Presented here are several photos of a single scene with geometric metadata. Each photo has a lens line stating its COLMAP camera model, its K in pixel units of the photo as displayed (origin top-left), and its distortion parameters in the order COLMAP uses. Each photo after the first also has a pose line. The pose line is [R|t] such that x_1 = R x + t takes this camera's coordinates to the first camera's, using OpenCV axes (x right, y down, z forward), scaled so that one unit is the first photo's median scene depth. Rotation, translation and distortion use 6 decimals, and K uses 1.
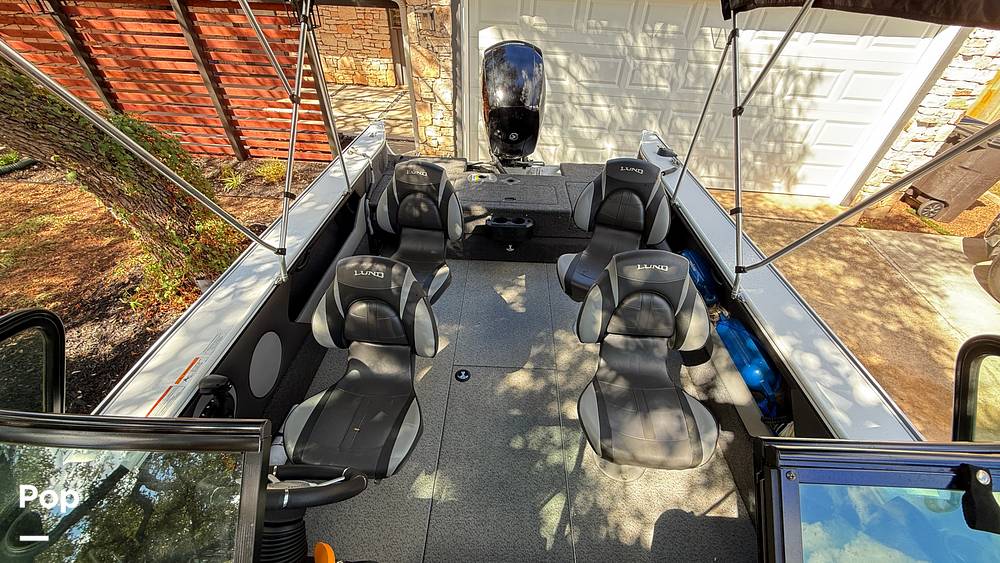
lens RADIAL K [[399.4, 0, 497.6], [0, 399.4, 281.7], [0, 0, 1]] dist [-0.000005, -0.000136]
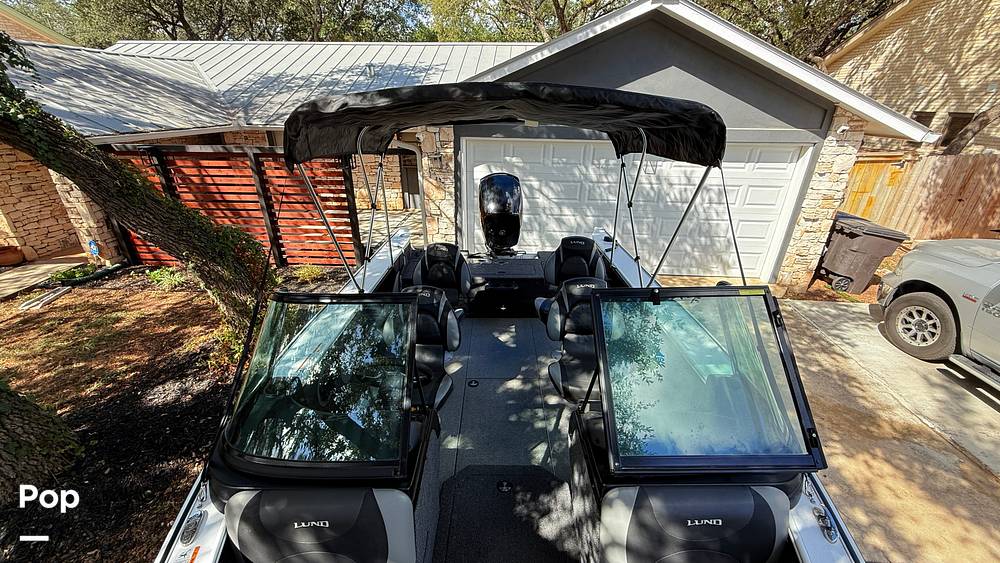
lens RADIAL K [[399.4, 0, 497.6], [0, 399.4, 281.7], [0, 0, 1]] dist [-0.000005, -0.000136]
pose [[0.999164, -0.034245, 0.022322, -0.009981], [0.039075, 0.960499, -0.275525, 0.136572], [-0.012005, 0.276167, 0.961035, -0.221397]]
